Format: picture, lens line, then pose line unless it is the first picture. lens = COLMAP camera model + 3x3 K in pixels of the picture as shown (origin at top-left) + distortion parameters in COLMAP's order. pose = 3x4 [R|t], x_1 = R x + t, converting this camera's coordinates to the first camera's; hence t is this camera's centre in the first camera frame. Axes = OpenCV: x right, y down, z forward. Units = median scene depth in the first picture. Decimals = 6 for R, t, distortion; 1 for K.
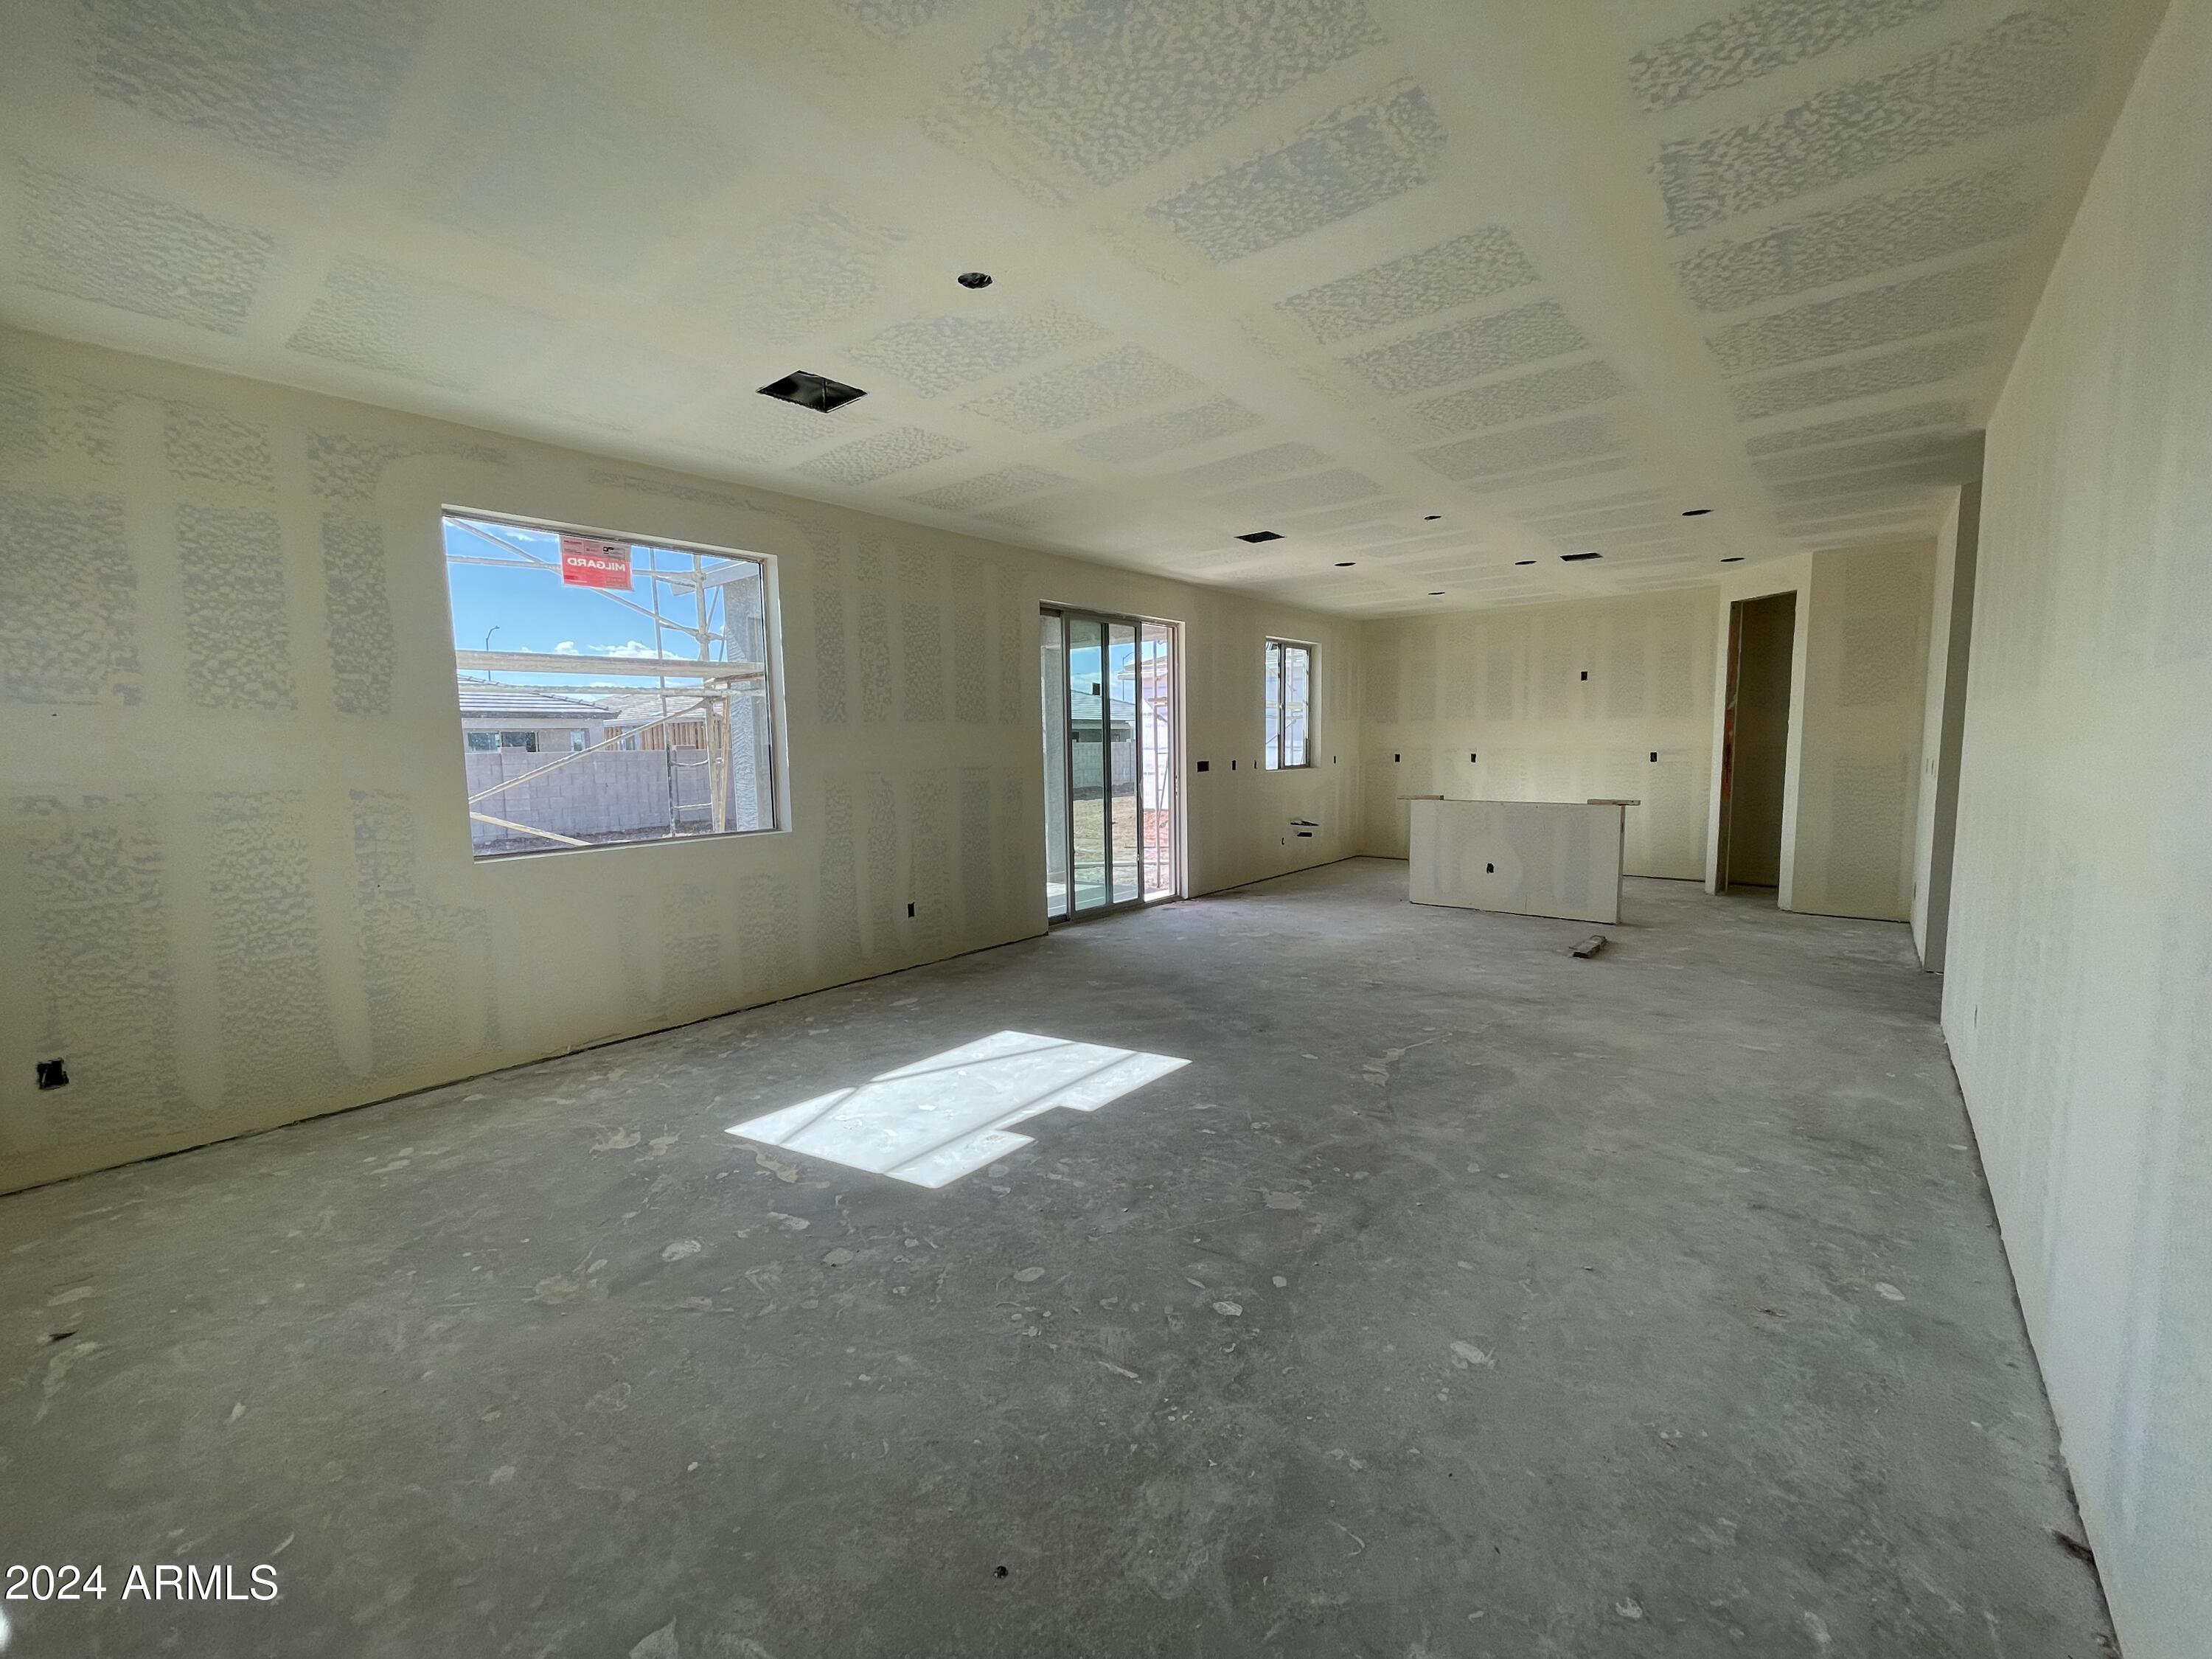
lens RADIAL K [[886.8, 0, 1104.5], [0, 886.8, 828.1], [0, 0, 1]] dist [-0.004653, 0.000249]
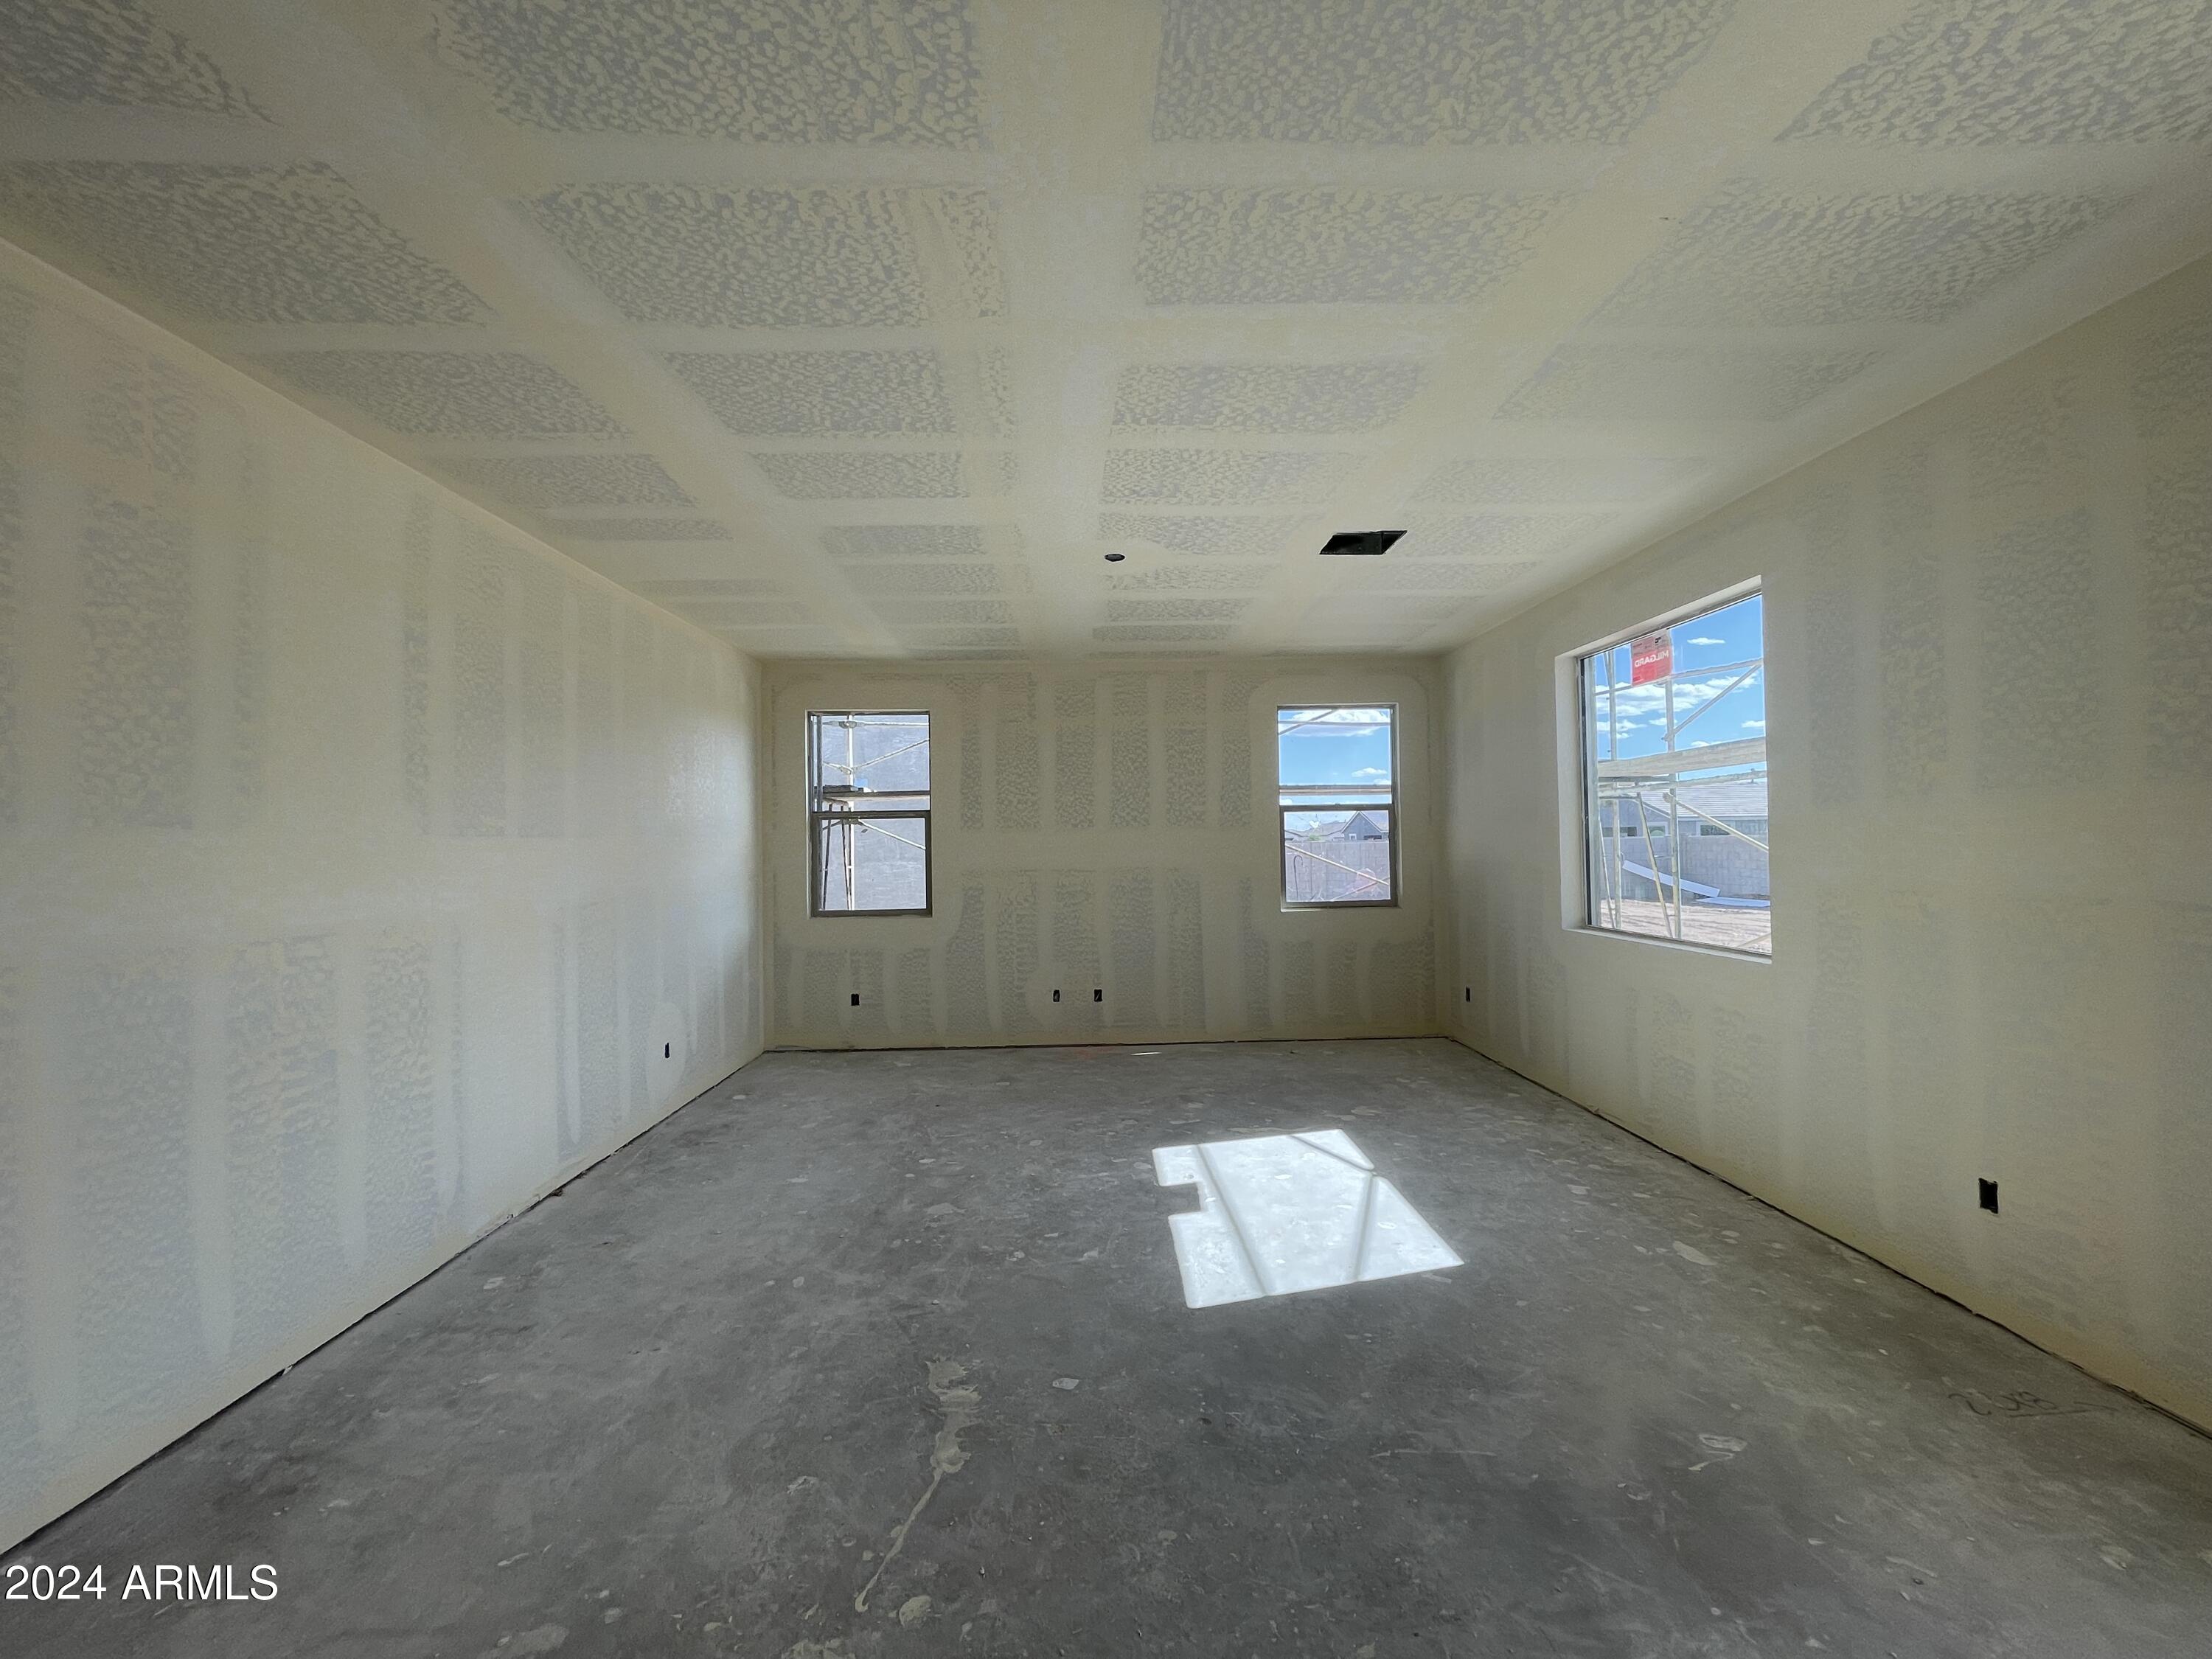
lens RADIAL K [[886.8, 0, 1104.1], [0, 886.8, 831.1], [0, 0, 1]] dist [-0.004653, 0.000249]
pose [[-0.744583, 0.018880, -0.667263, 0.725855], [-0.036652, 0.996936, 0.069107, -0.189583], [0.666523, 0.075912, -0.741609, 1.716980]]
